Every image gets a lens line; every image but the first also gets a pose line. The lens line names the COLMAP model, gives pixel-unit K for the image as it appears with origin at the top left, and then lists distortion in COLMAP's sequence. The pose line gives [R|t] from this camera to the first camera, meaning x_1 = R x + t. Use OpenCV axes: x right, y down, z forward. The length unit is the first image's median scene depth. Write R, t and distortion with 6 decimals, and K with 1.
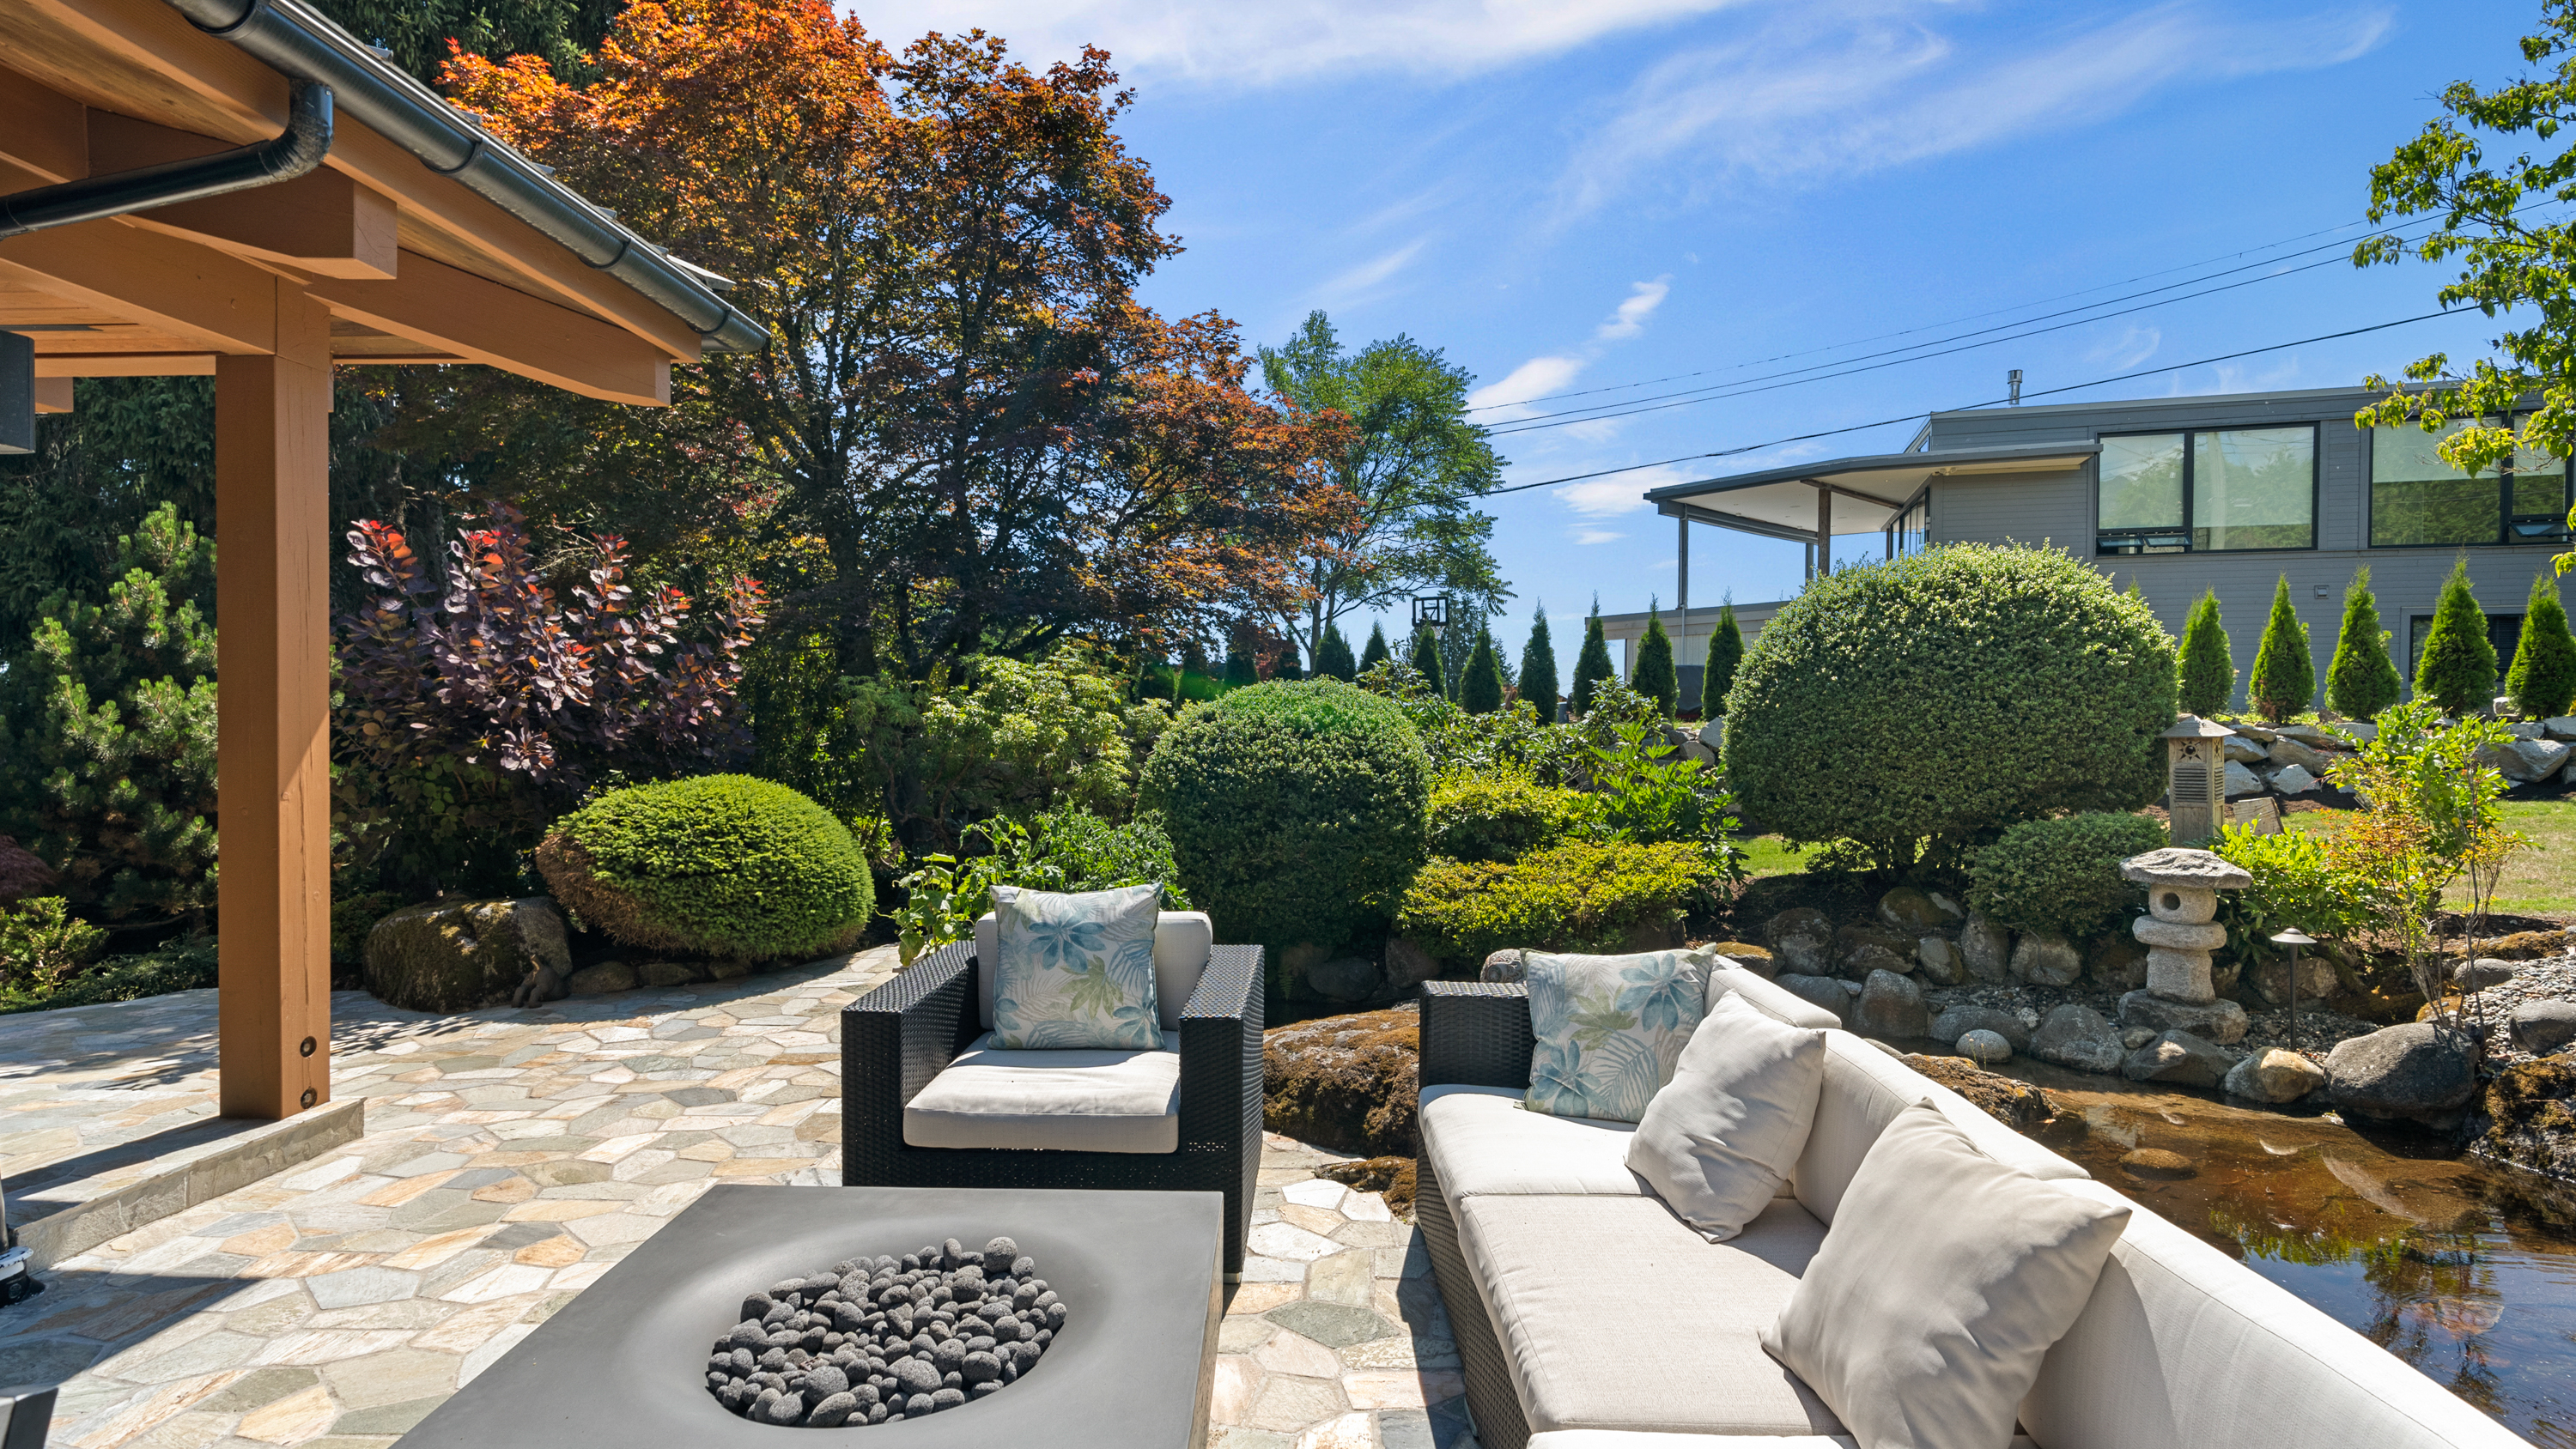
lens RADIAL K [[1216.0, 0, 1285.3], [0, 1216.0, 741.8], [0, 0, 1]] dist [-0.000213, -0.000066]
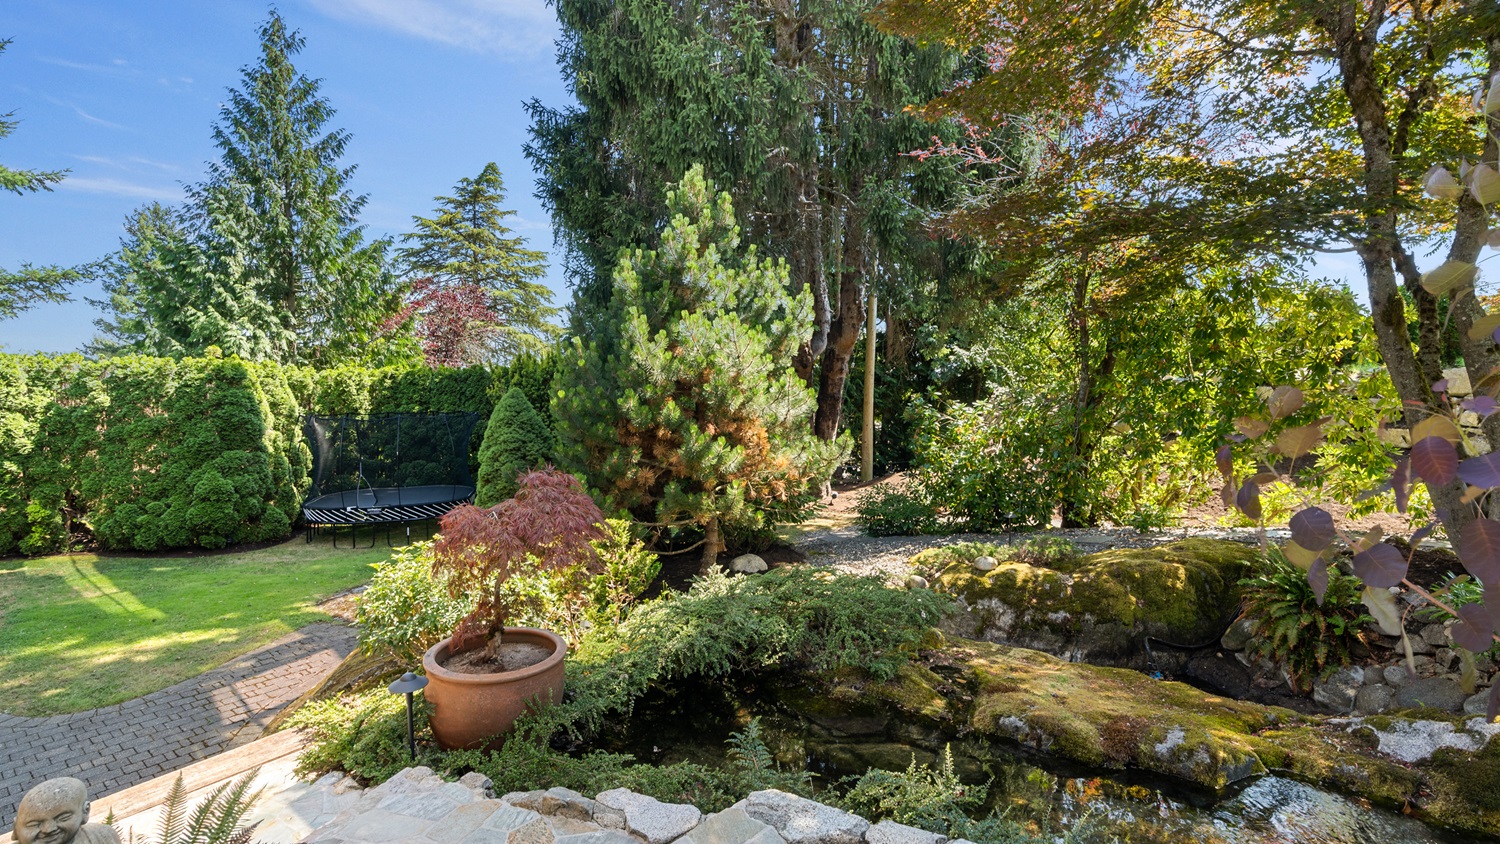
lens RADIAL K [[708.2, 0, 748.4], [0, 708.2, 432.1], [0, 0, 1]] dist [-0.000213, -0.000066]
pose [[0.801972, 0.053551, -0.594956, -0.502227], [-0.015366, 0.997493, 0.069070, 0.013294], [0.597163, -0.046250, 0.800785, 0.513732]]
